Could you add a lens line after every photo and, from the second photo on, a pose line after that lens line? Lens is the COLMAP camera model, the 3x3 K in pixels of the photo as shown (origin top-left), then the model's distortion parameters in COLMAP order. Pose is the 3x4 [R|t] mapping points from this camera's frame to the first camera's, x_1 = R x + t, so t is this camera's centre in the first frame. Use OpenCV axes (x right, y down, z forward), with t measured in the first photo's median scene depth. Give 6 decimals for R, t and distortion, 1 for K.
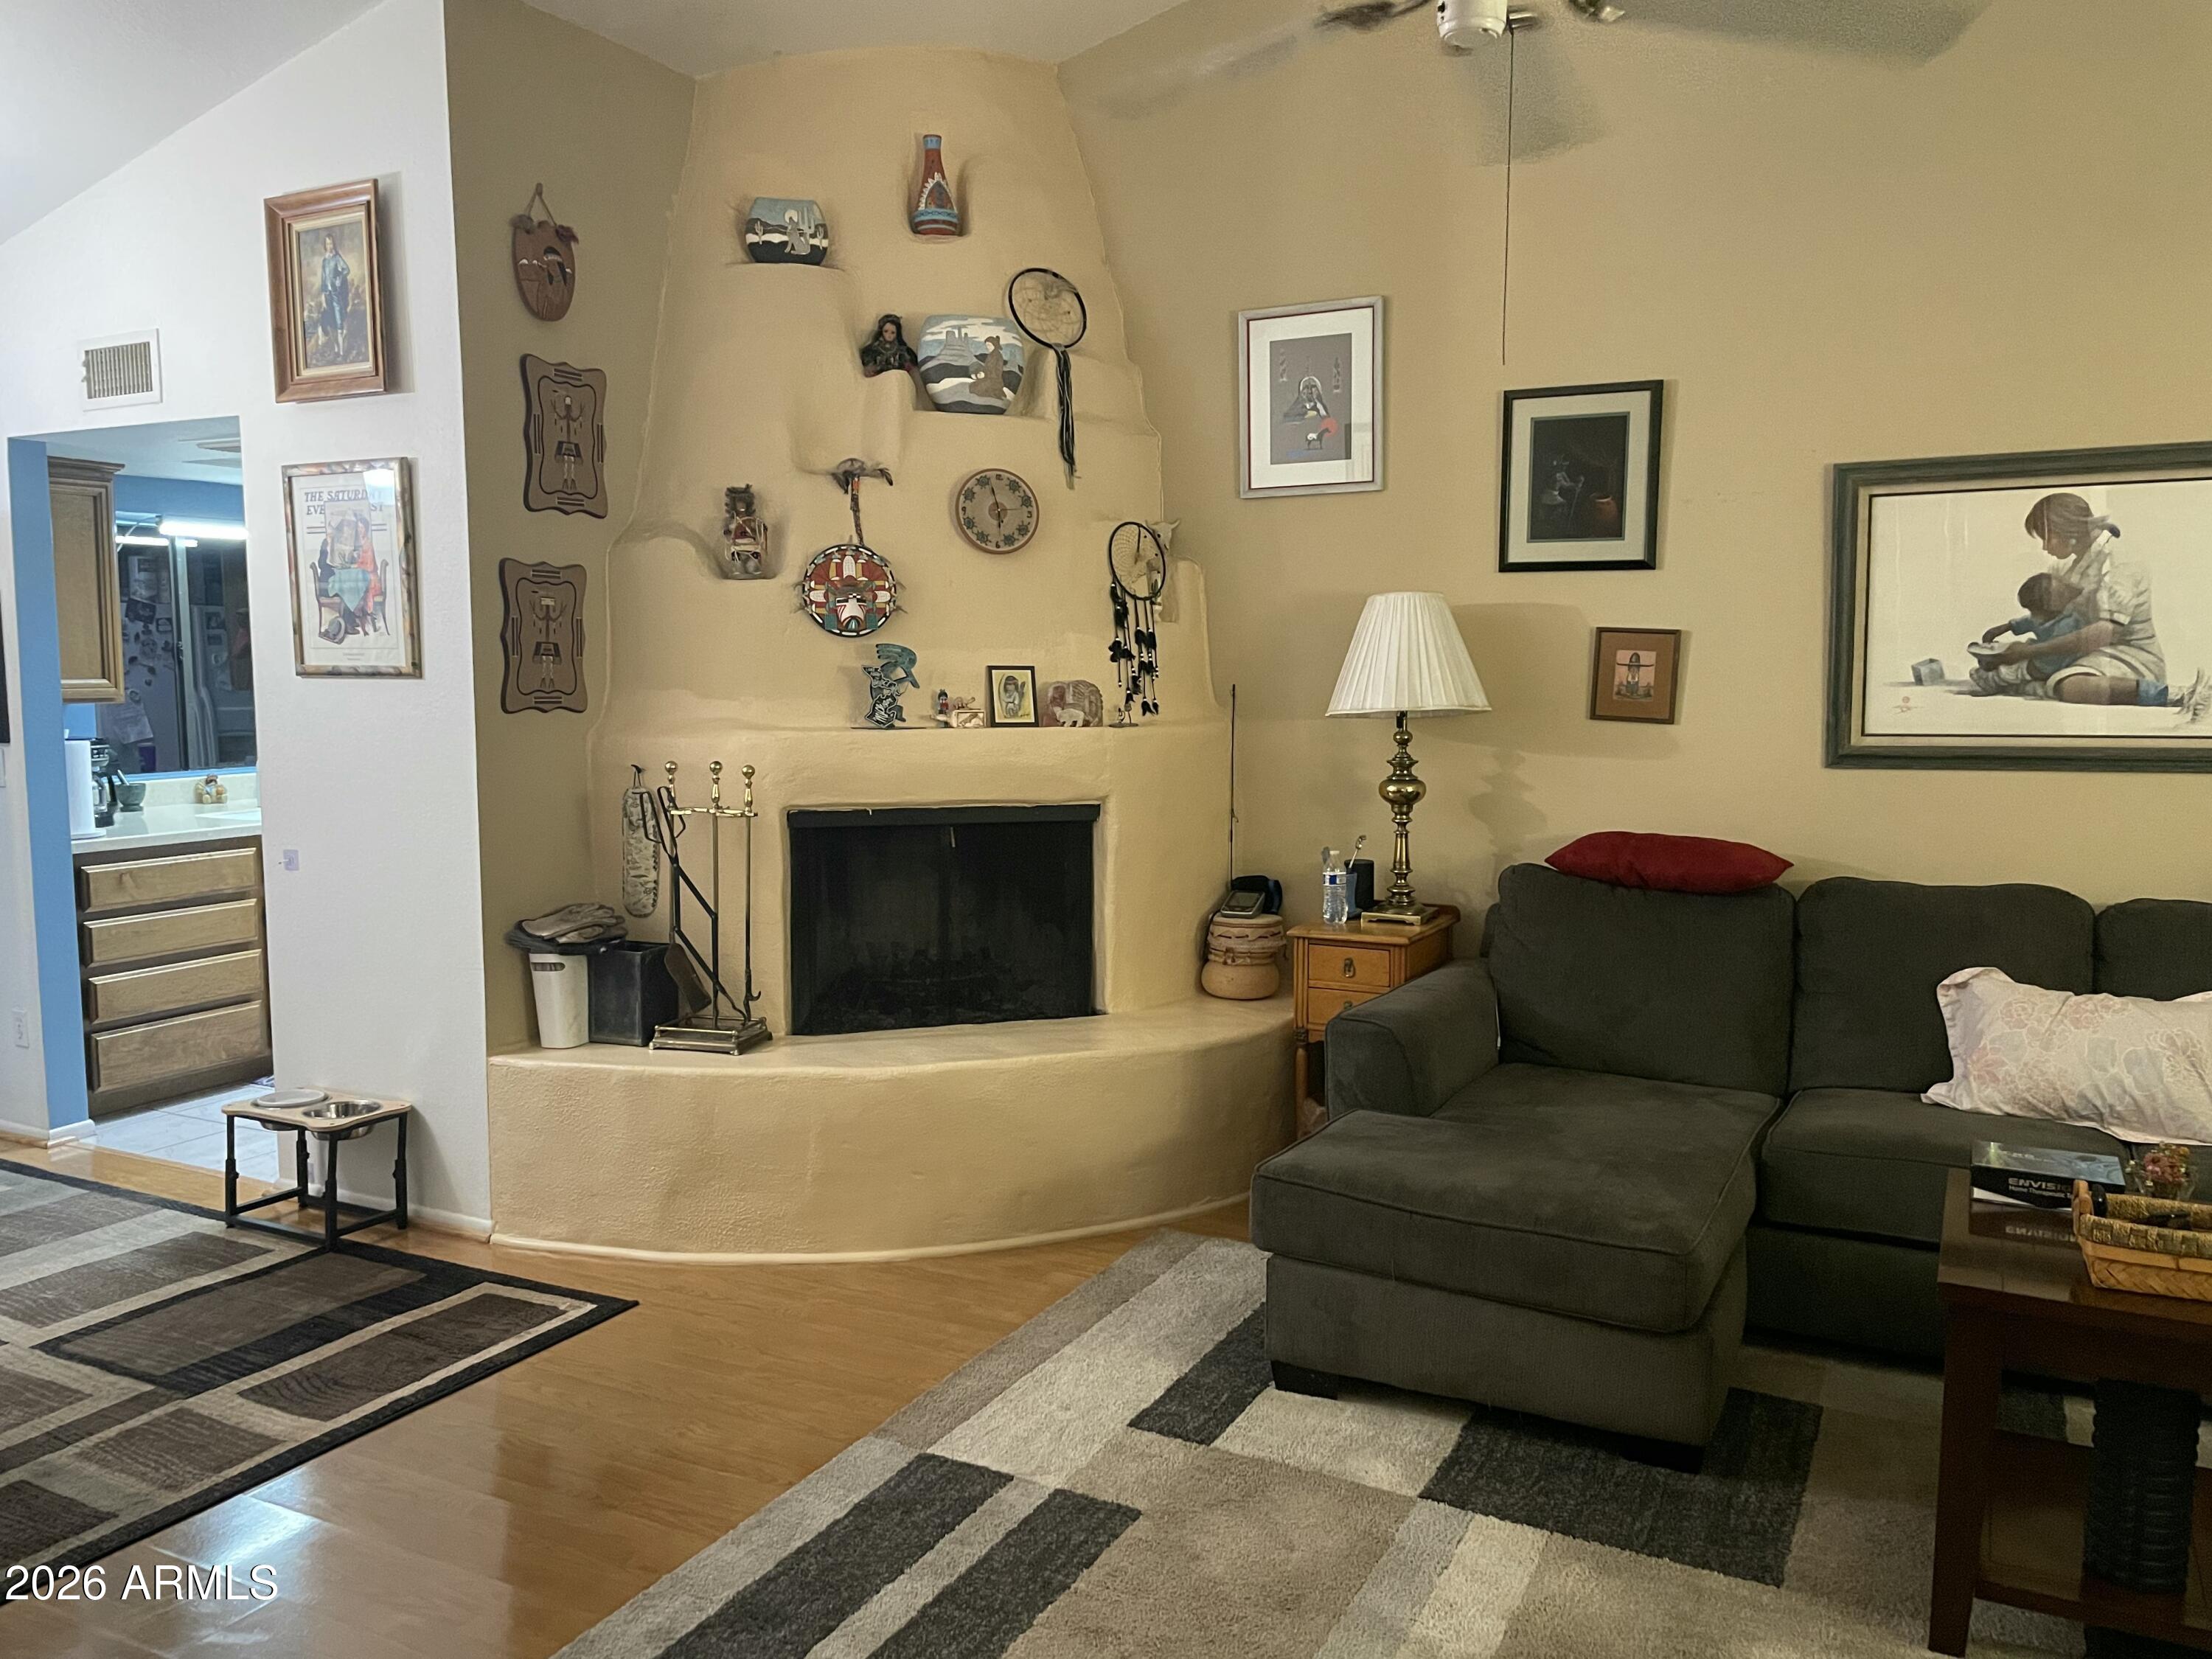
lens RADIAL K [[1656.5, 0, 1121.9], [0, 1656.5, 824.0], [0, 0, 1]] dist [0.056210, -0.055656]
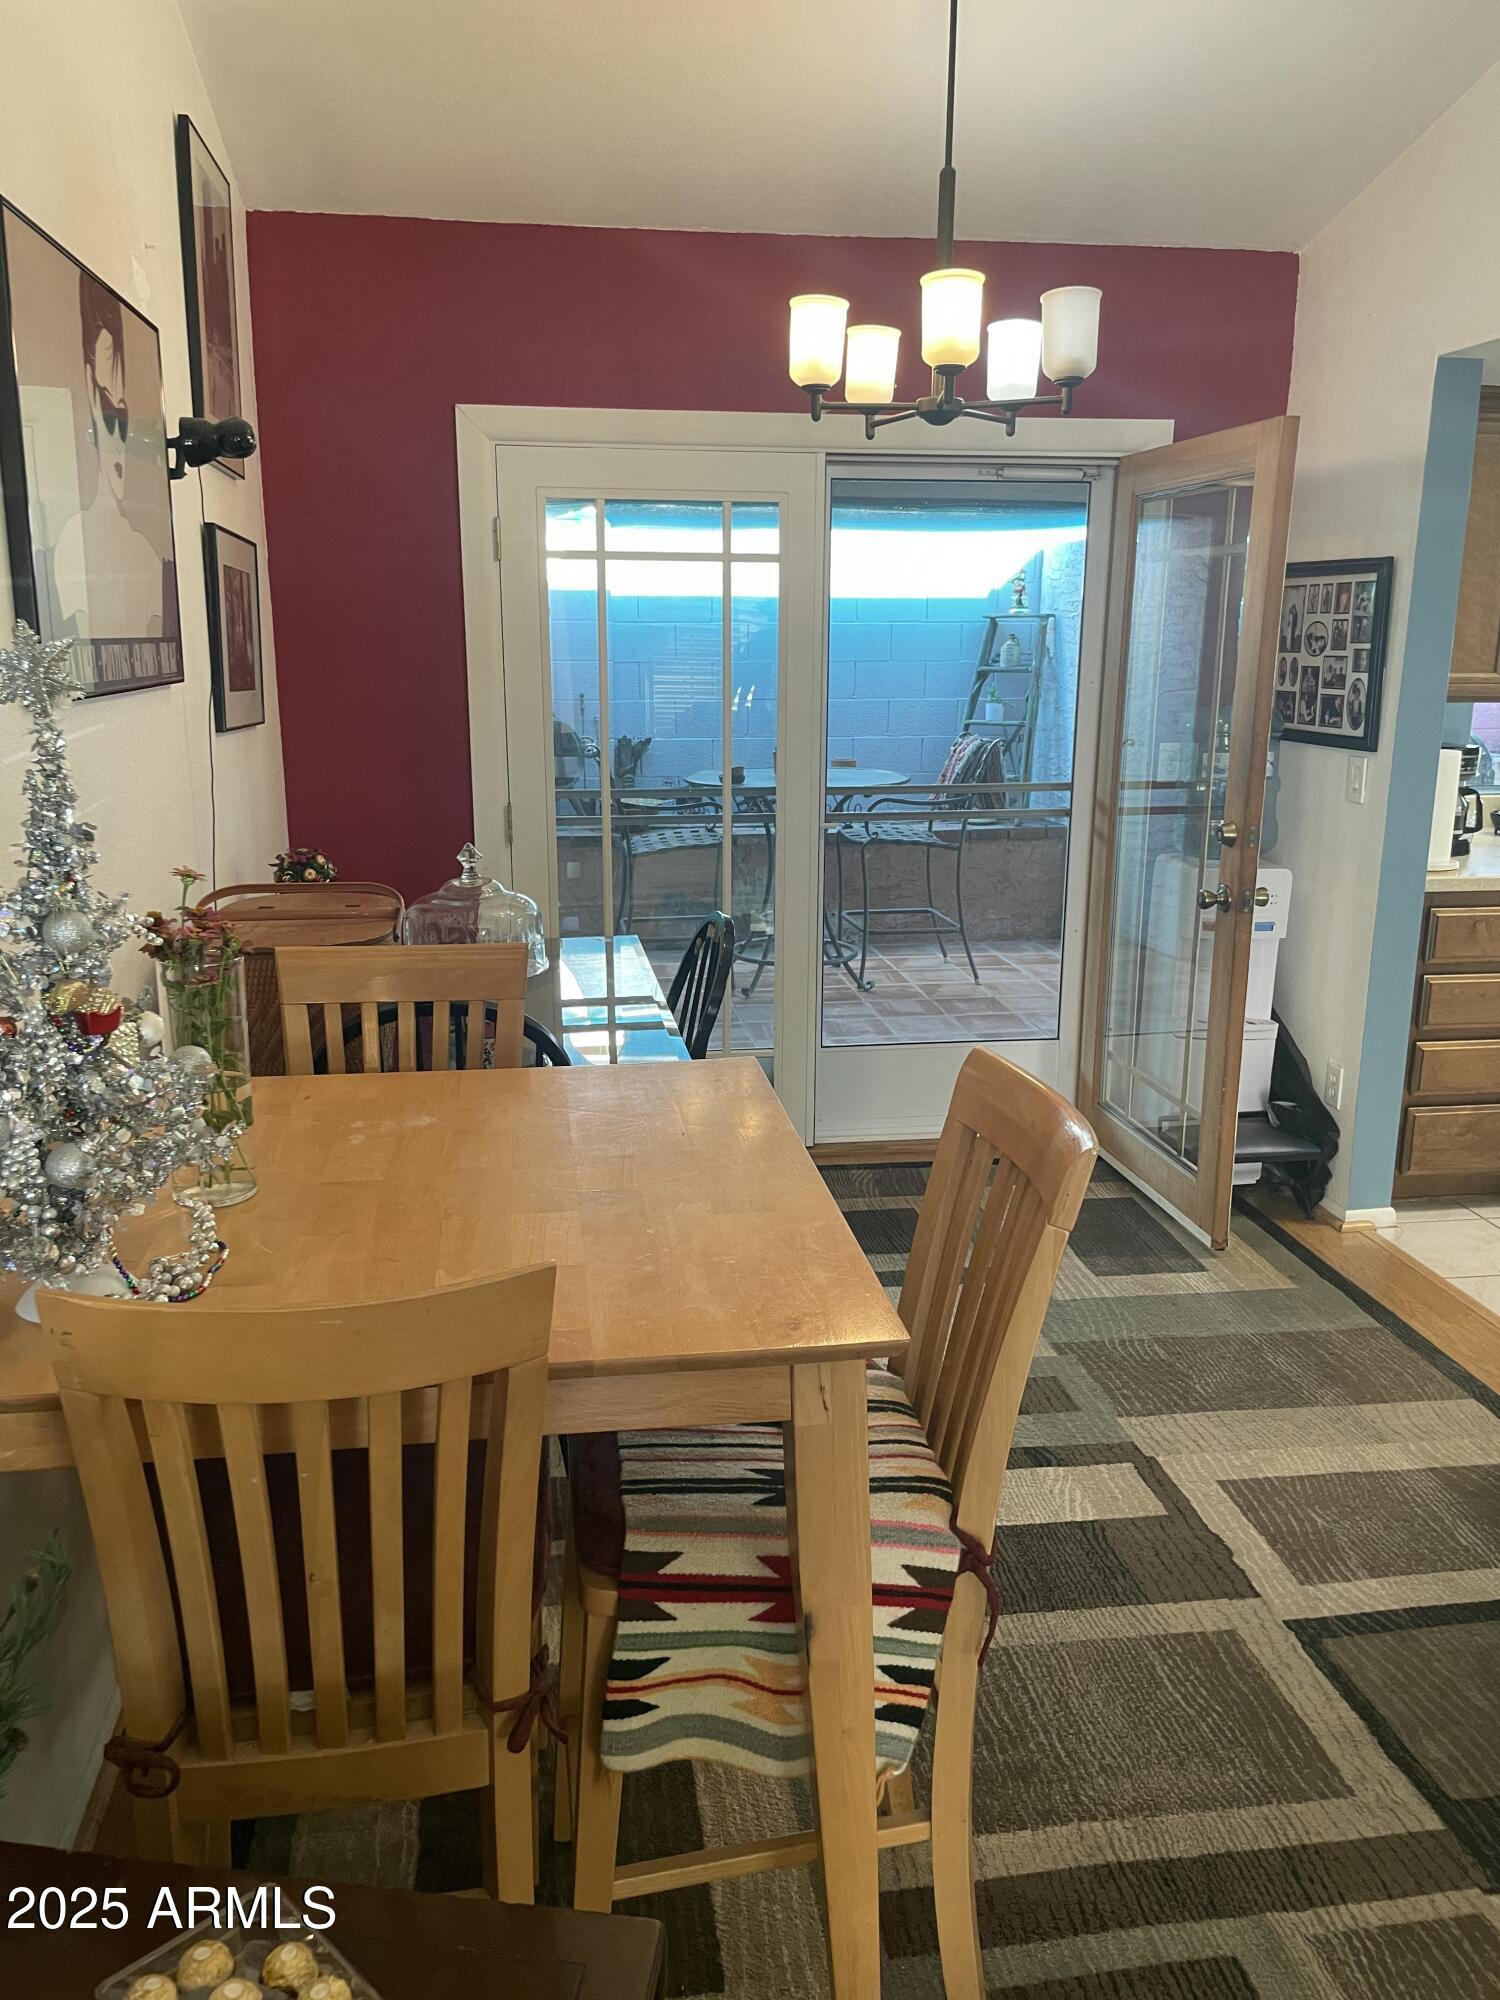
lens RADIAL K [[1497.7, 0, 759.9], [0, 1497.7, 1001.8], [0, 0, 1]] dist [0.056210, -0.055656]
pose [[0.572731, 0.182057, -0.799271, -0.237696], [-0.086045, 0.982991, 0.162248, -0.022968], [0.815215, -0.024151, 0.578655, 0.345958]]
